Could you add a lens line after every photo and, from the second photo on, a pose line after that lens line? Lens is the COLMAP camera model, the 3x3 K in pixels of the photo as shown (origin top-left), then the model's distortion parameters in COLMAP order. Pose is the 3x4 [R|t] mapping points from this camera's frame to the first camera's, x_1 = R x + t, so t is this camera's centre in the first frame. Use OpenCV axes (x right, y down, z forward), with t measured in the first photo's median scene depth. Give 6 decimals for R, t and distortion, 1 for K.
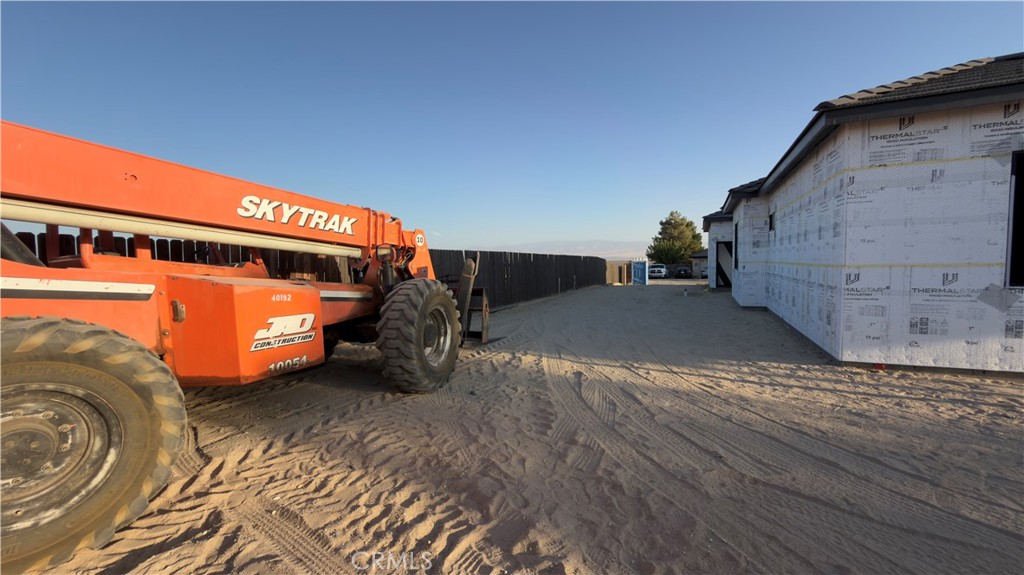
lens RADIAL K [[408.7, 0, 506.1], [0, 408.7, 286.0], [0, 0, 1]] dist [-0.001152, 0.000045]
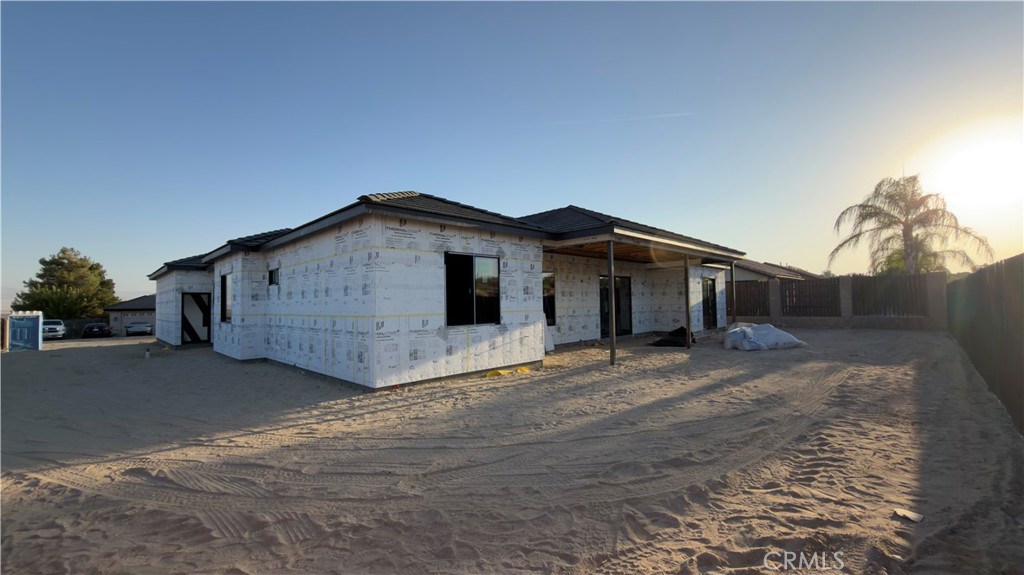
lens RADIAL K [[408.7, 0, 515.5], [0, 408.7, 283.2], [0, 0, 1]] dist [-0.001152, 0.000045]
pose [[0.340222, 0.062039, 0.938296, -0.247144], [0.065543, 0.993830, -0.089476, -0.005614], [-0.938058, 0.091941, 0.334056, 0.085483]]
